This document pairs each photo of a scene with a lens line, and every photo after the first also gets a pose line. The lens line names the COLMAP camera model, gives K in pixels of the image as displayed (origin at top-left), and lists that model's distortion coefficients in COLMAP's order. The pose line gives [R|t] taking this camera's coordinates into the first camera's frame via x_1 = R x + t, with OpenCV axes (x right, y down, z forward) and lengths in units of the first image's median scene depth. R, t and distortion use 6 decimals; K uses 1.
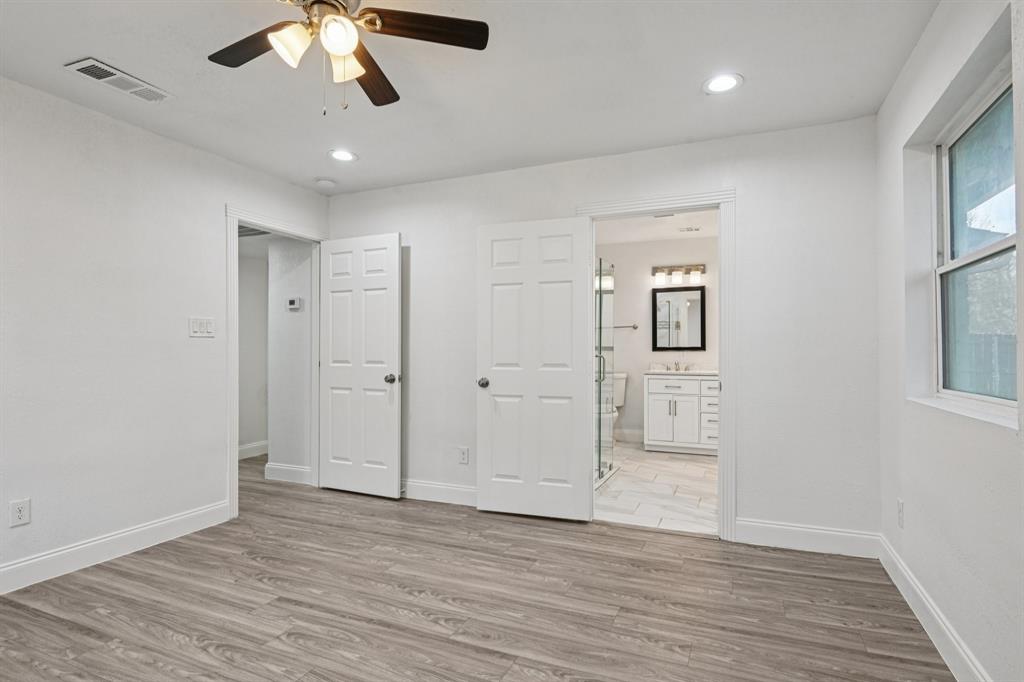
lens RADIAL K [[543.2, 0, 507.1], [0, 543.2, 351.5], [0, 0, 1]] dist [0.002478, 0.000172]
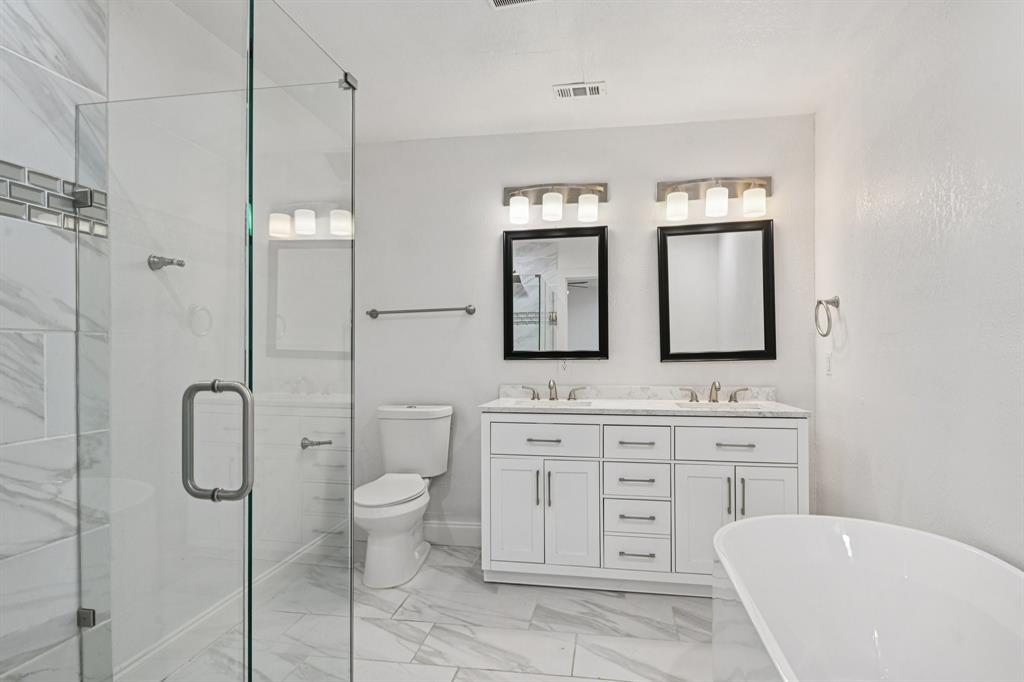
lens RADIAL K [[562.1, 0, 514.2], [0, 562.1, 354.7], [0, 0, 1]] dist [0.000404, 0.000010]
pose [[0.971843, 0.000542, 0.235630, 0.160724], [0.000948, 0.999980, -0.006210, -0.001890], [-0.235629, 0.006259, 0.971823, 0.518380]]
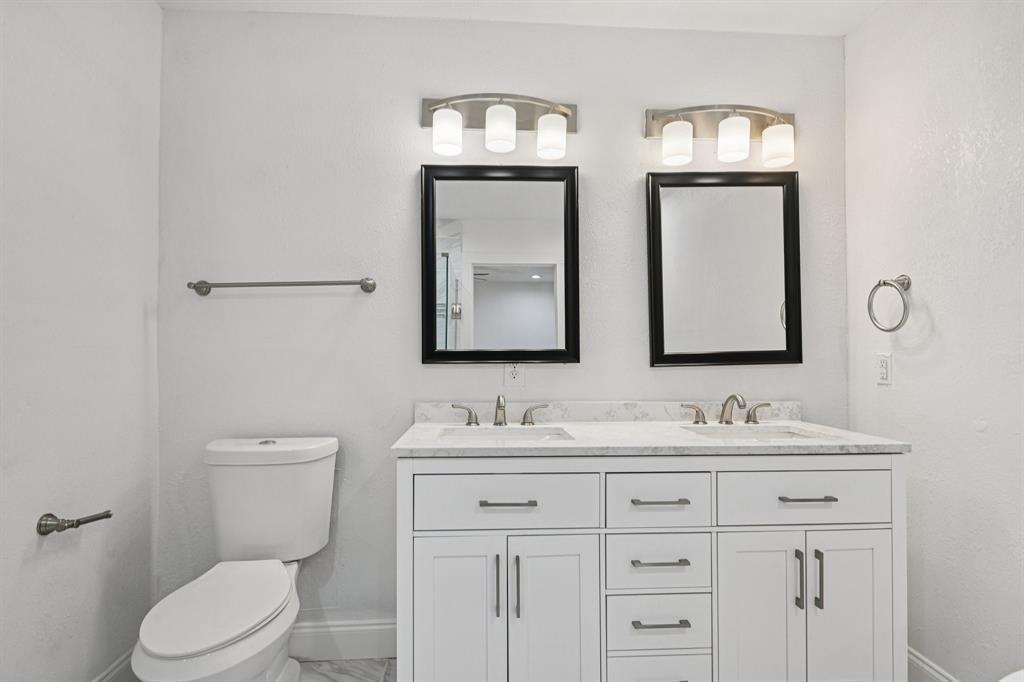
lens RADIAL K [[543.2, 0, 507.1], [0, 543.2, 351.5], [0, 0, 1]] dist [0.002478, 0.000172]
pose [[0.897266, 0.005424, 0.441458, 0.176170], [-0.000253, 0.999931, -0.011773, -0.003861], [-0.441491, 0.010452, 0.897205, 0.710085]]
